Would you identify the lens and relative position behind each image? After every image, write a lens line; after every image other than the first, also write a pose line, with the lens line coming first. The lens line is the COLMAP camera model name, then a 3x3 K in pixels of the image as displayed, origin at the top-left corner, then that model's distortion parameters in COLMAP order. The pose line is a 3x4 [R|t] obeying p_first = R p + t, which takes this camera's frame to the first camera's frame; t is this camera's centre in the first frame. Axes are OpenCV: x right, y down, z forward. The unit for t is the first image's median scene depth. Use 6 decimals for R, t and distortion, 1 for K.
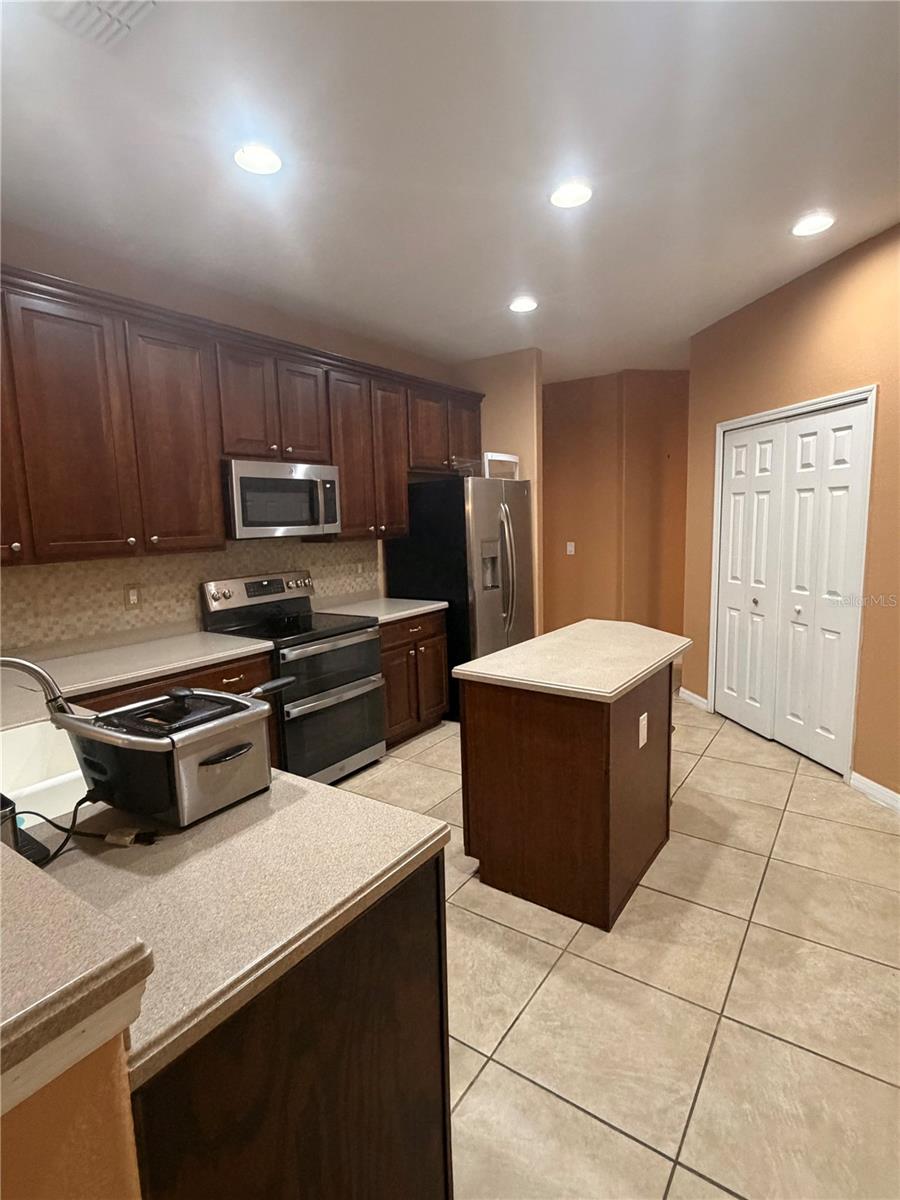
lens RADIAL K [[610.9, 0, 450.0], [0, 610.9, 600.0], [0, 0, 1]] dist [0.000127, 0.000426]
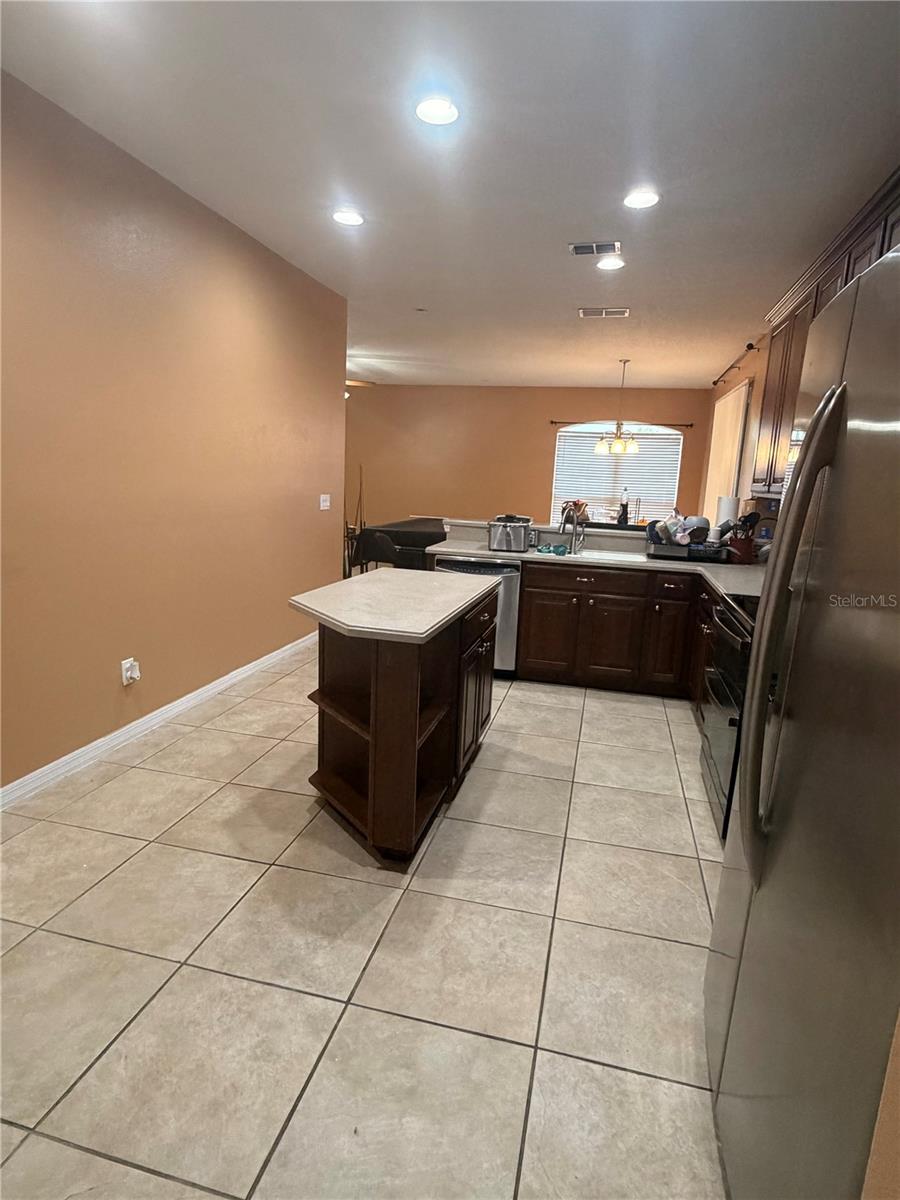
lens RADIAL K [[653.6, 0, 450.0], [0, 653.6, 600.0], [0, 0, 1]] dist [-0.001828, -0.000268]
pose [[-0.935413, 0.053149, -0.349540, 0.390743], [-0.066278, 0.944750, 0.321021, -0.184255], [0.347290, 0.323454, -0.880209, 1.450690]]
